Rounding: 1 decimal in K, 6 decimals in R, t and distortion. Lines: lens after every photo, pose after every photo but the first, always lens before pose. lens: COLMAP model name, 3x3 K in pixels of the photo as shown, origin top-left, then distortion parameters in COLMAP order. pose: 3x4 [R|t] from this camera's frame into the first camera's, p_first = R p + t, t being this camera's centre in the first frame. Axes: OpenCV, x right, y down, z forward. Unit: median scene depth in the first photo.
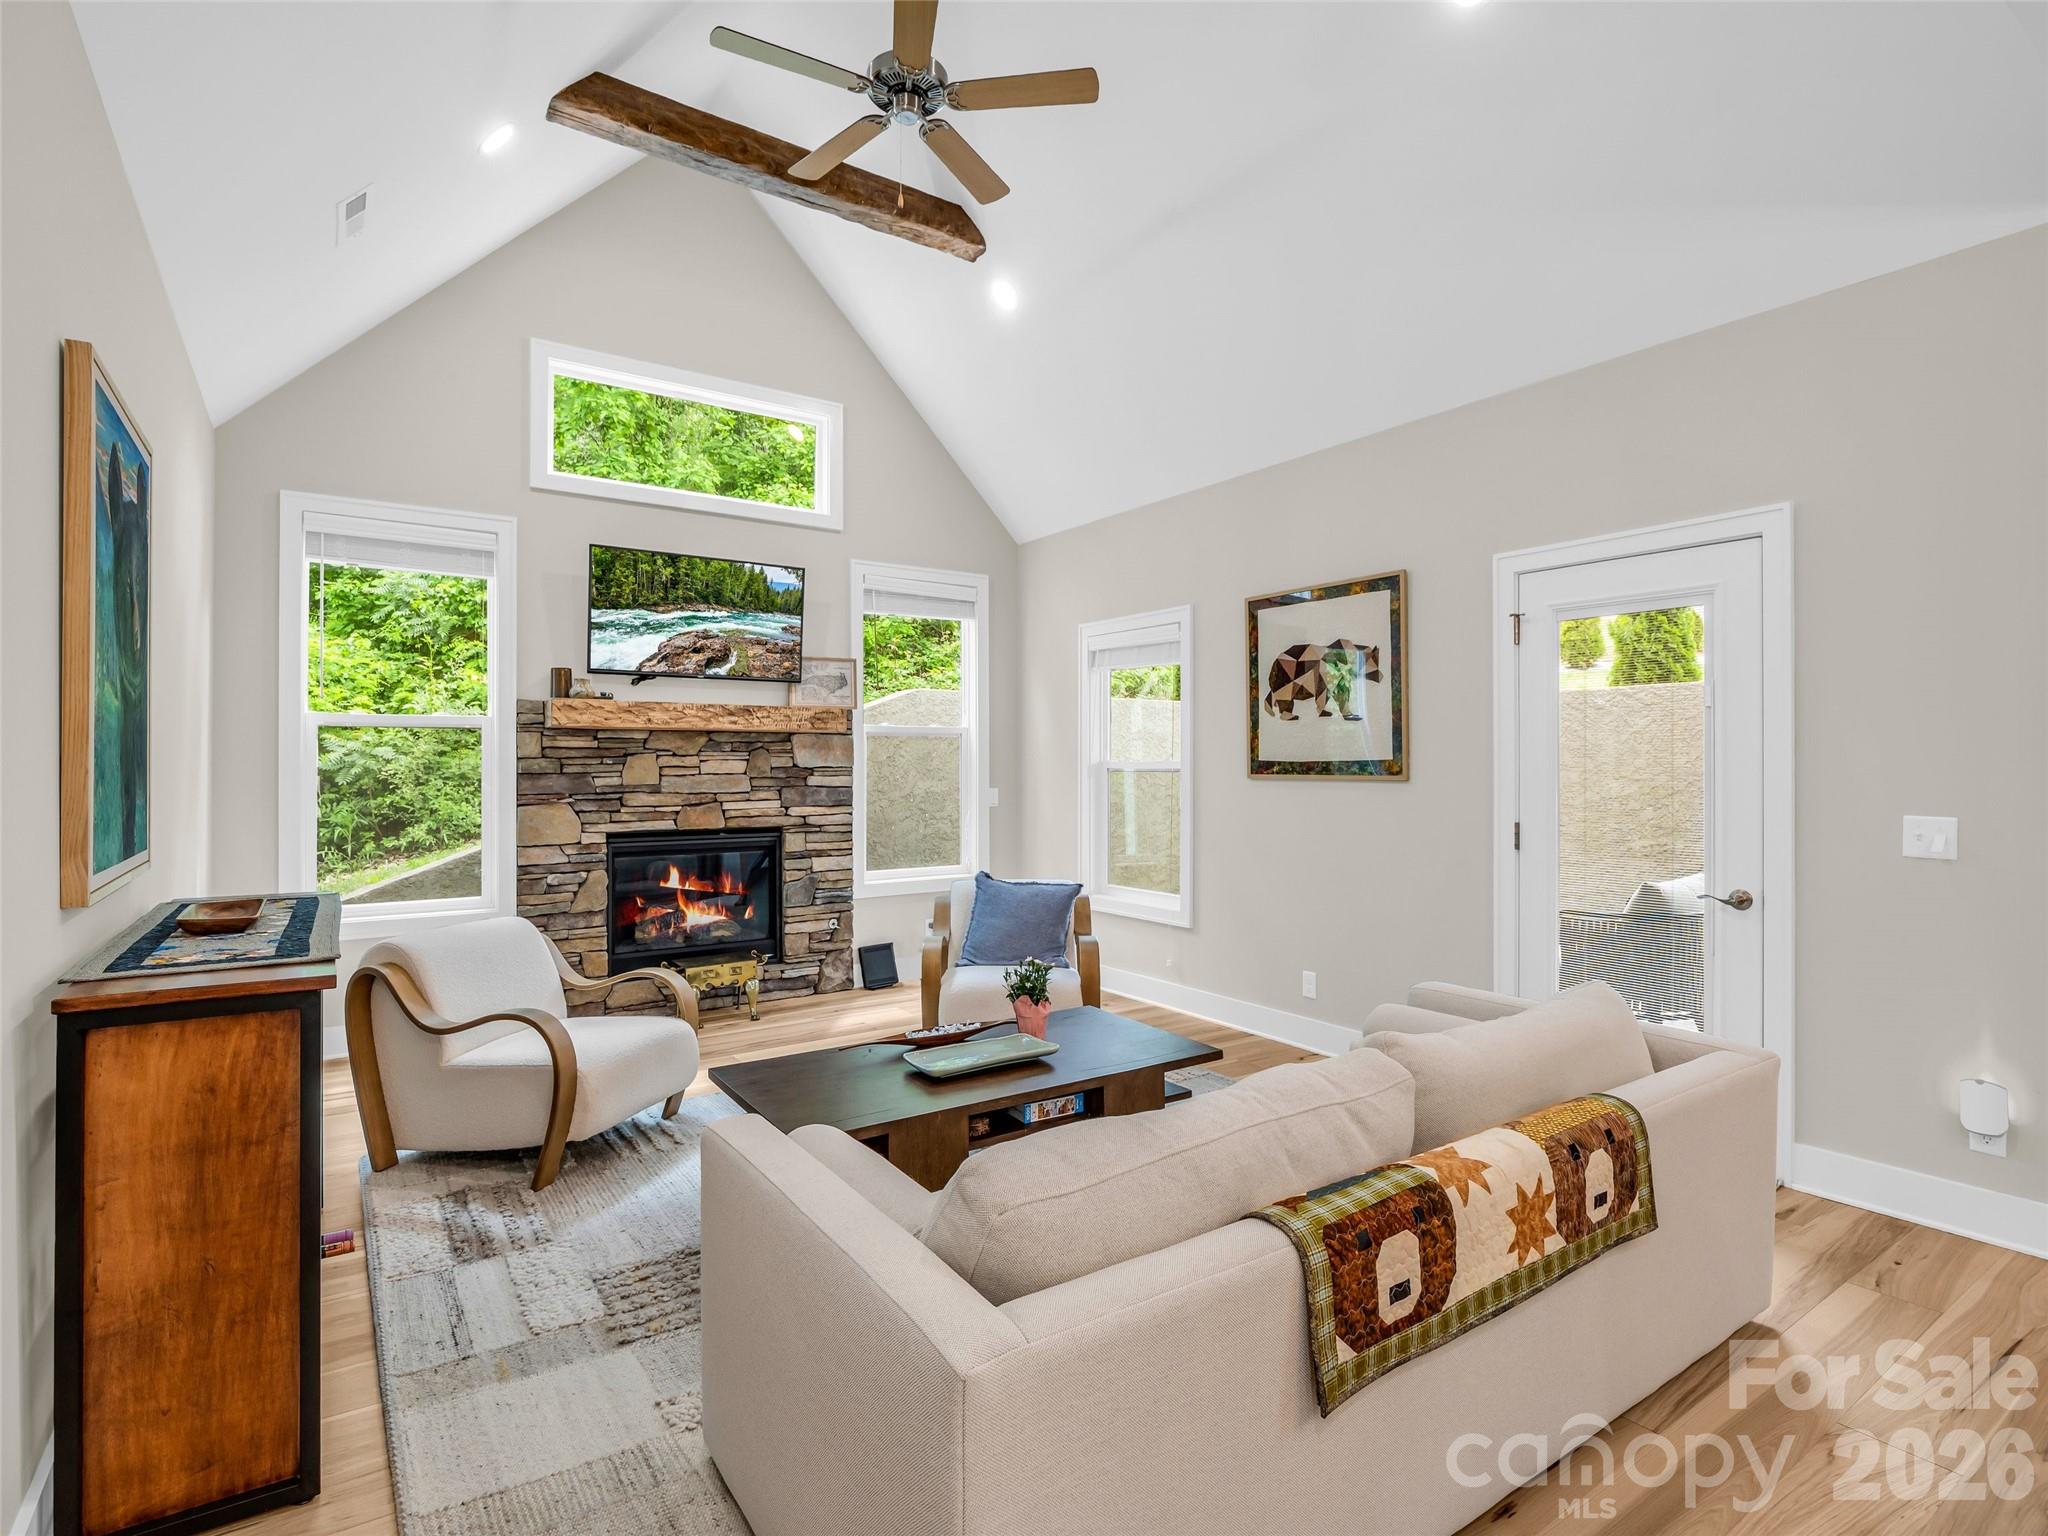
lens RADIAL K [[1007.0, 0, 1021.9], [0, 1007.0, 760.6], [0, 0, 1]] dist [-0.000899, -0.005120]
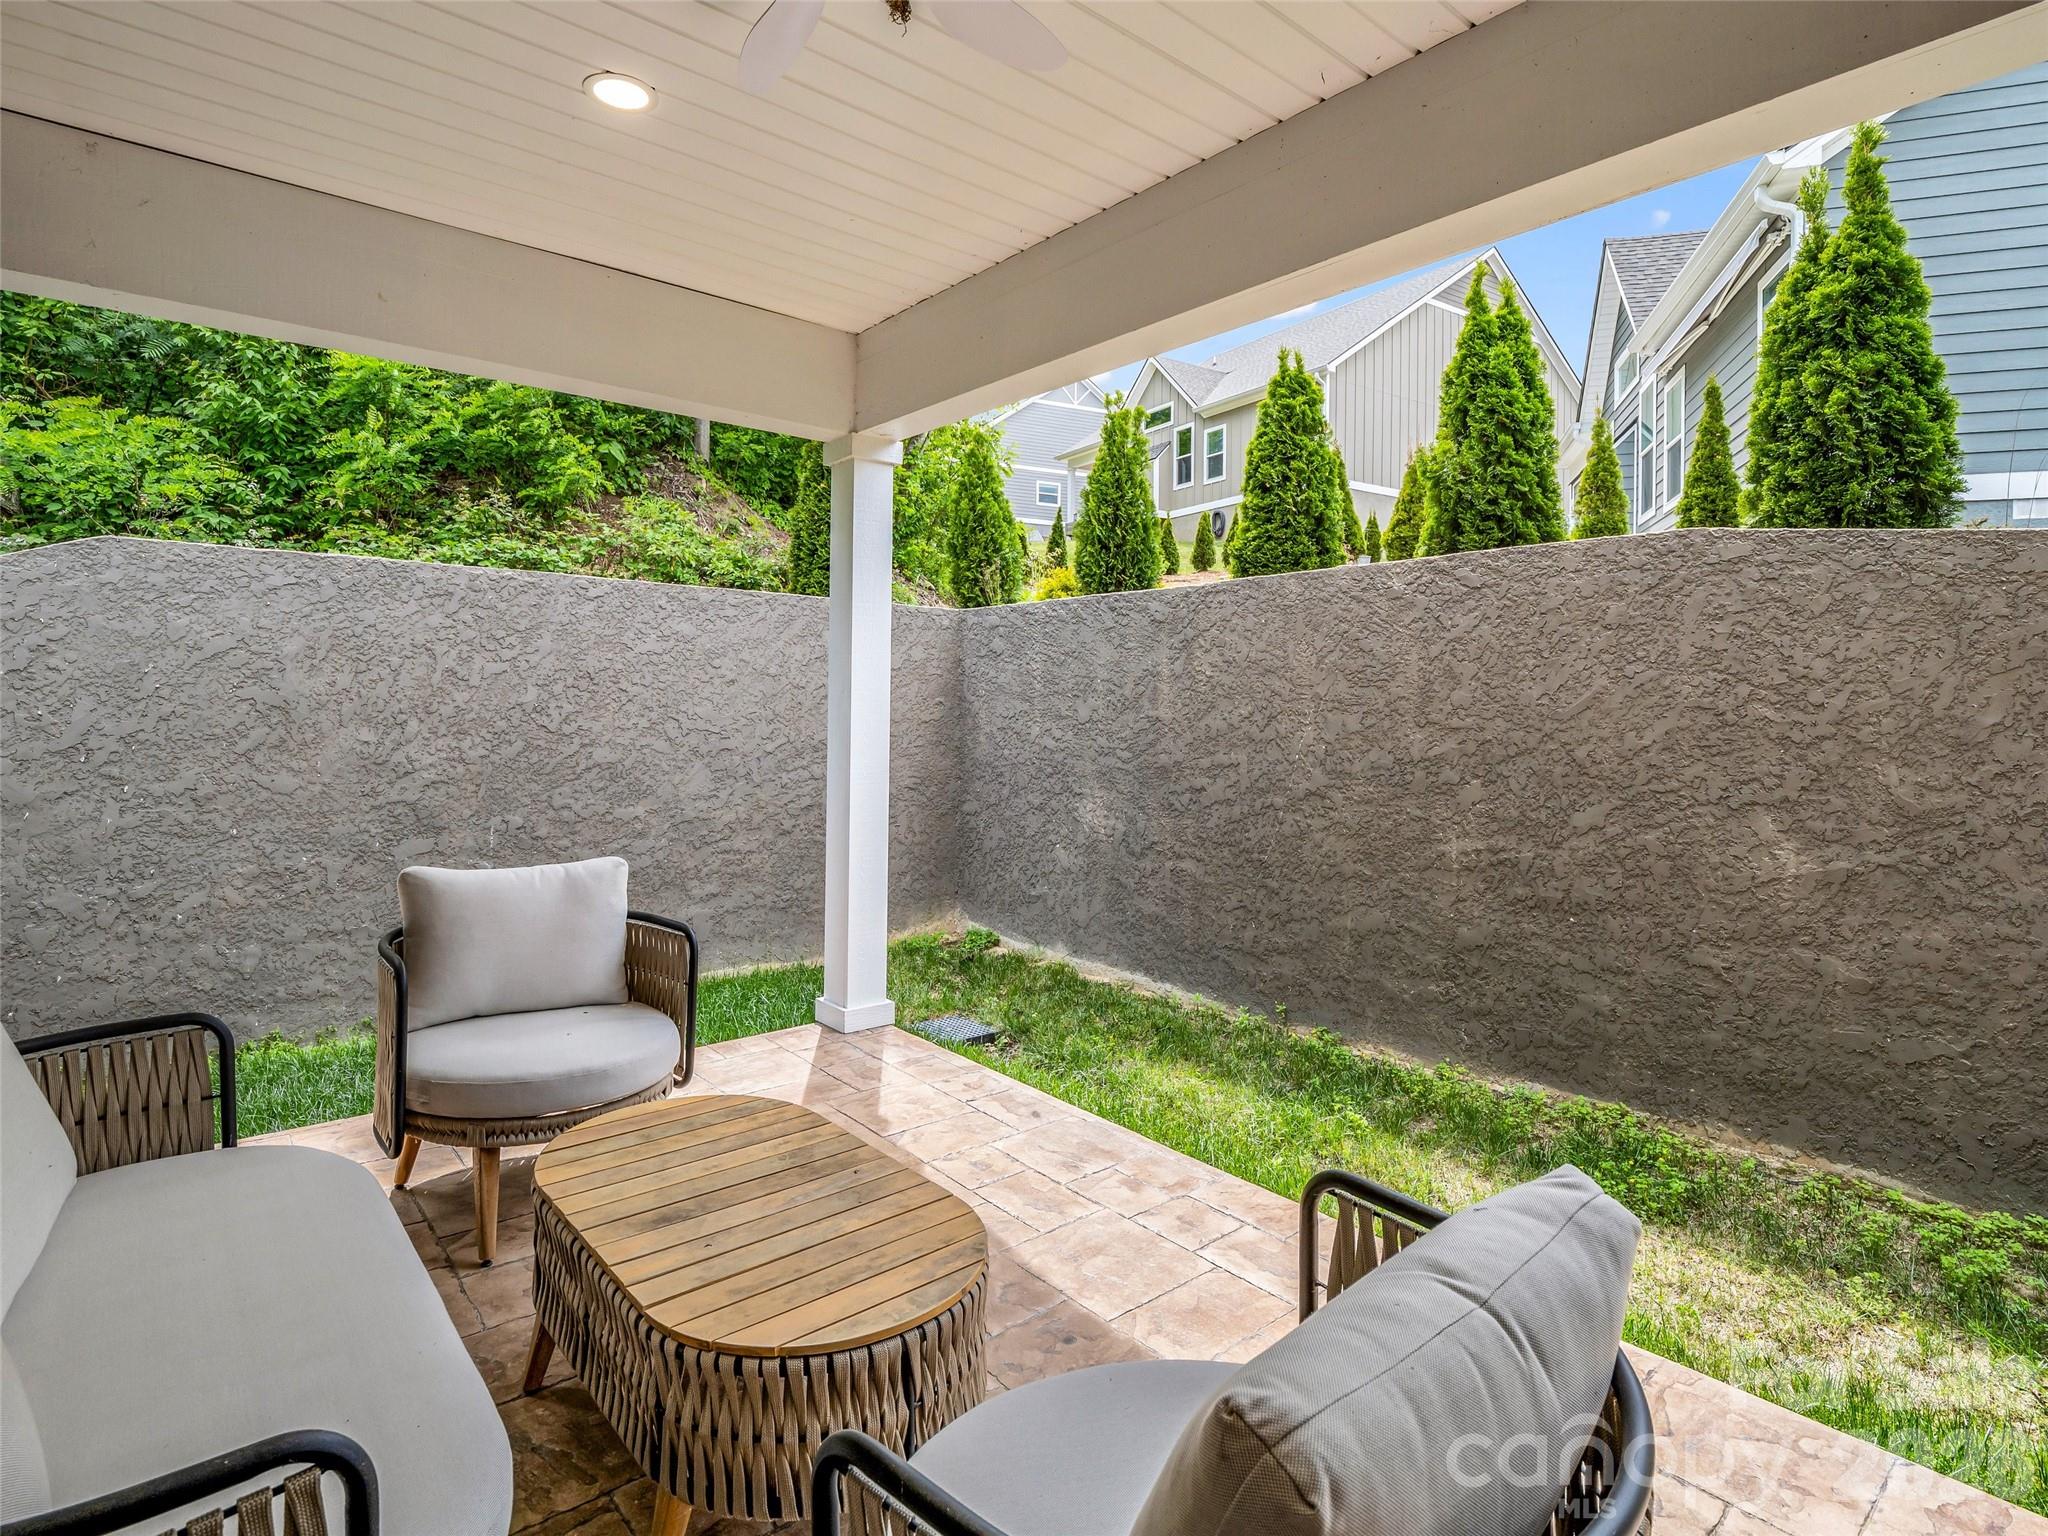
lens RADIAL K [[1016.8, 0, 1036.9], [0, 1016.8, 733.2], [0, 0, 1]] dist [-0.004163, -0.001211]
pose [[0.991961, 0.007475, 0.126323, 0.309525], [-0.010242, 0.999721, 0.021274, 0.012045], [-0.126129, -0.022397, 0.991761, 0.471931]]
